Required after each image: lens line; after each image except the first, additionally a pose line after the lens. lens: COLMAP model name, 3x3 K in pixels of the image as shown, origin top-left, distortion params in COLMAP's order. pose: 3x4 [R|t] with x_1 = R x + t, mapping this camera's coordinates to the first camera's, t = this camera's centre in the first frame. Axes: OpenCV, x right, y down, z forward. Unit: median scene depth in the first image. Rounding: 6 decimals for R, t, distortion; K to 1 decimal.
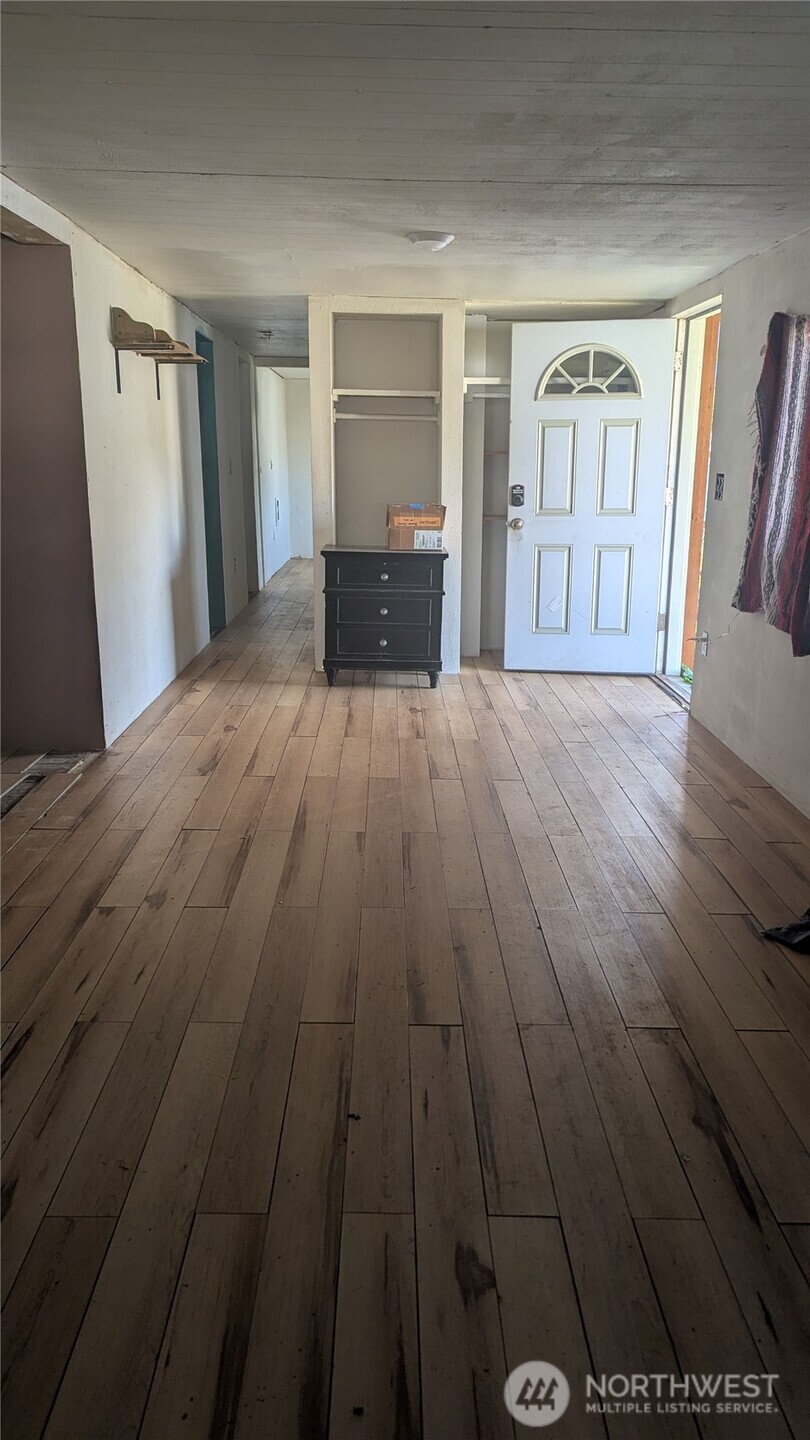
lens RADIAL K [[1018.2, 0, 409.5], [0, 1018.2, 722.1], [0, 0, 1]] dist [0.068306, -0.042197]
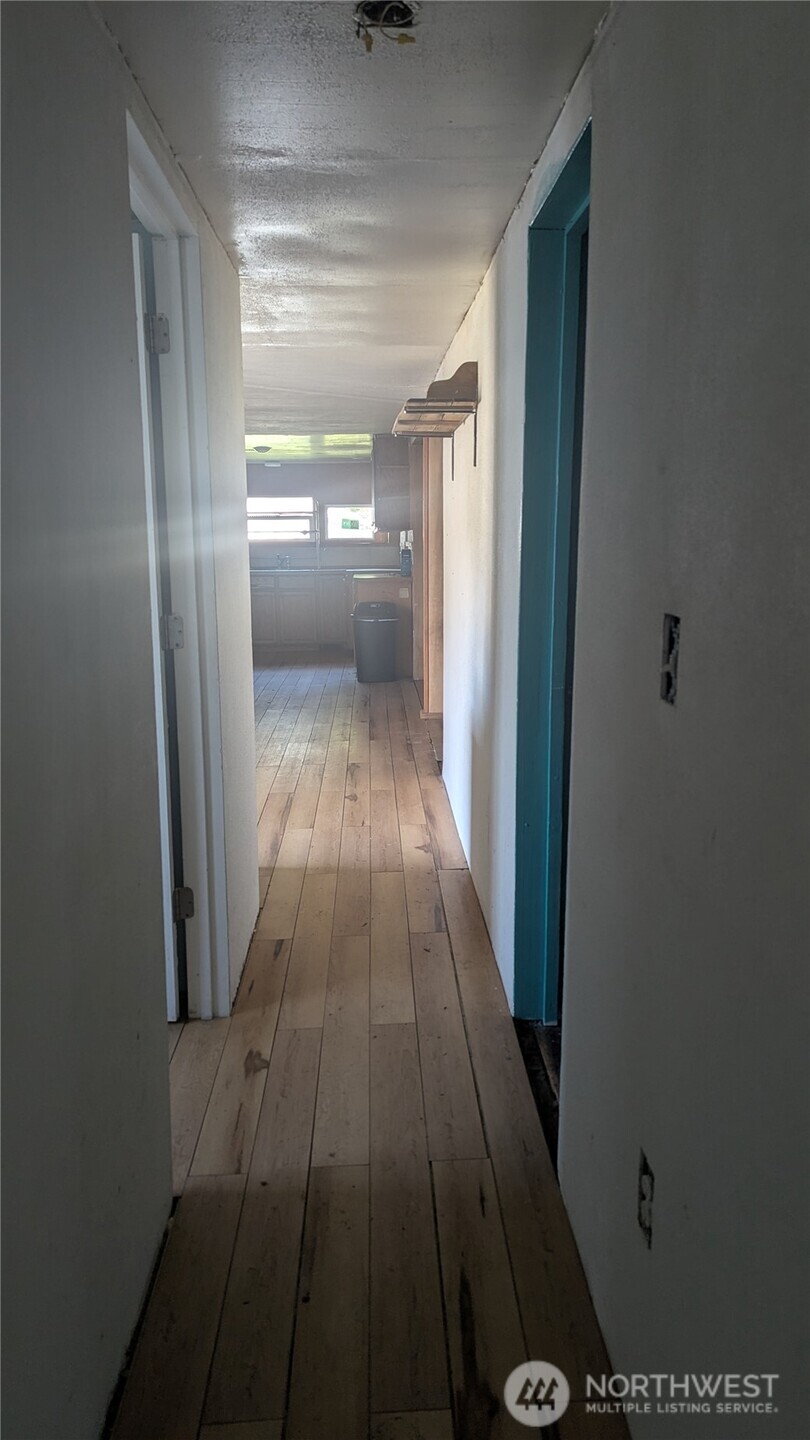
lens RADIAL K [[1018.2, 0, 412.8], [0, 1018.2, 724.8], [0, 0, 1]] dist [0.068306, -0.042197]
pose [[-0.999728, -0.001287, -0.023307, -0.271298], [-0.011285, 0.900677, 0.434343, -0.652702], [0.020433, 0.434488, -0.900446, 2.421317]]
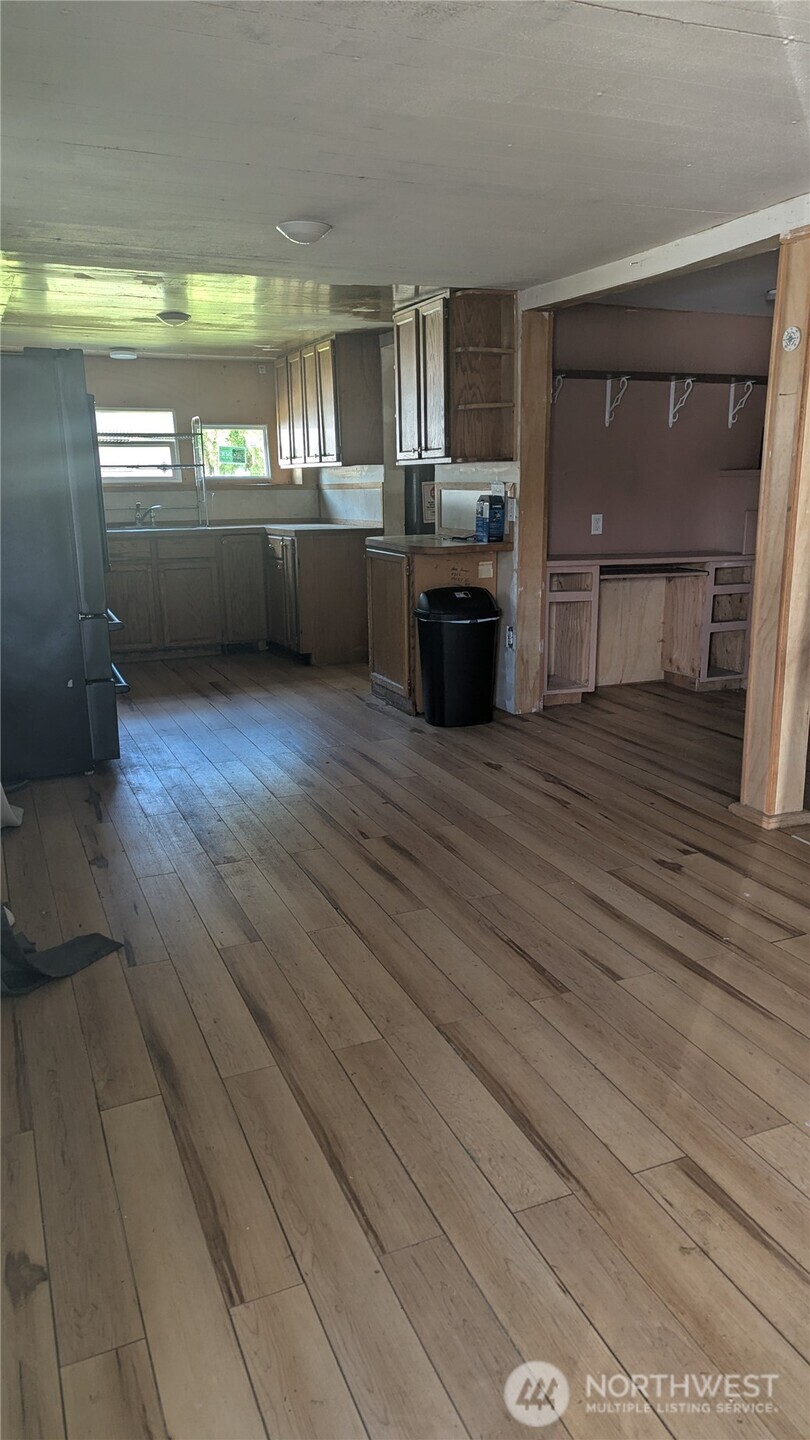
lens RADIAL K [[1018.2, 0, 410.9], [0, 1018.2, 721.1], [0, 0, 1]] dist [0.068306, -0.042197]
pose [[-0.927779, 0.084630, -0.363406, 0.322018], [-0.101018, 0.880598, 0.462972, -0.358524], [0.359196, 0.466246, -0.808451, 1.358181]]
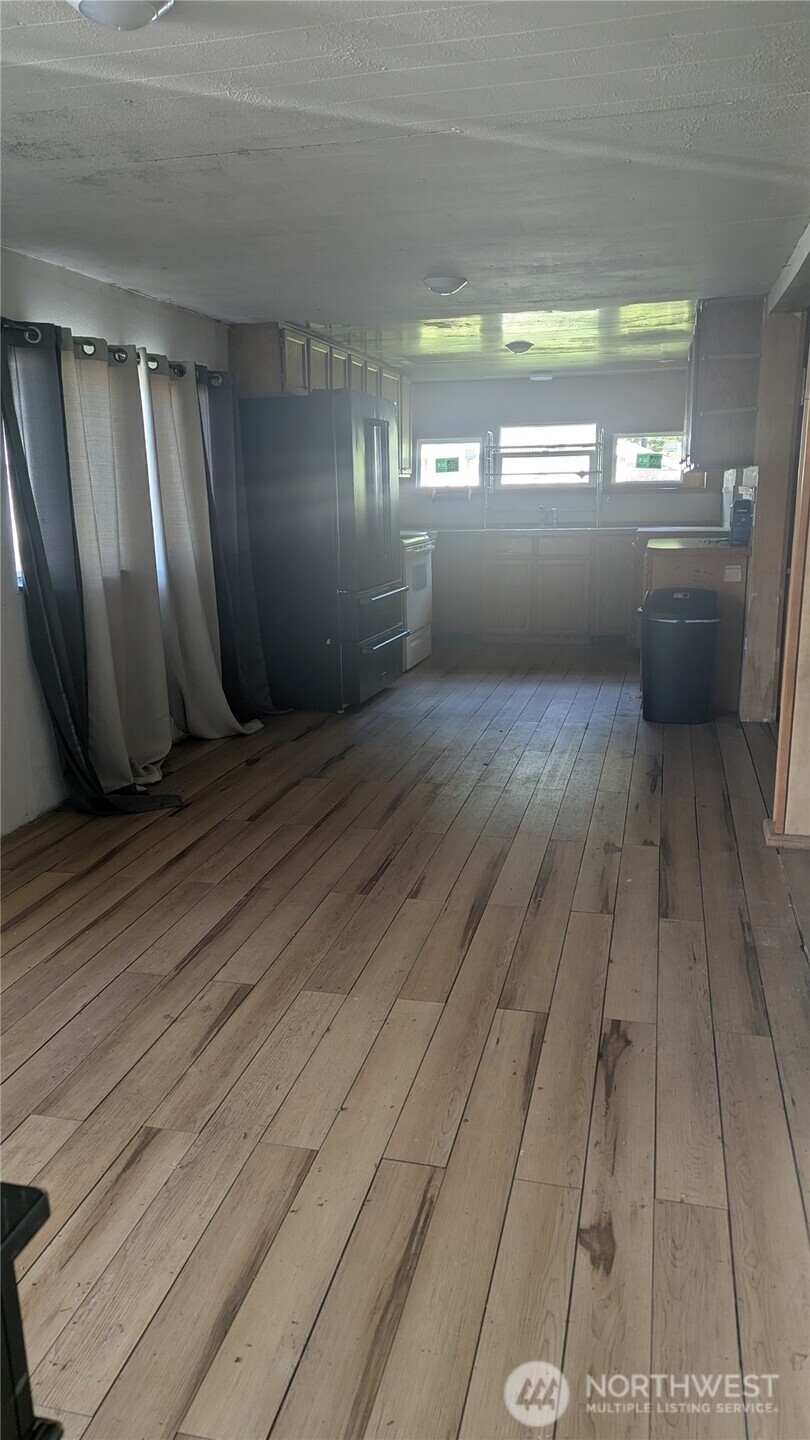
lens RADIAL K [[1018.2, 0, 400.5], [0, 1018.2, 723.9], [0, 0, 1]] dist [0.068306, -0.042197]
pose [[-0.963850, -0.061861, 0.259166, -0.243235], [0.070314, 0.879140, 0.471347, -0.418809], [-0.257001, 0.472531, -0.843009, 1.569825]]
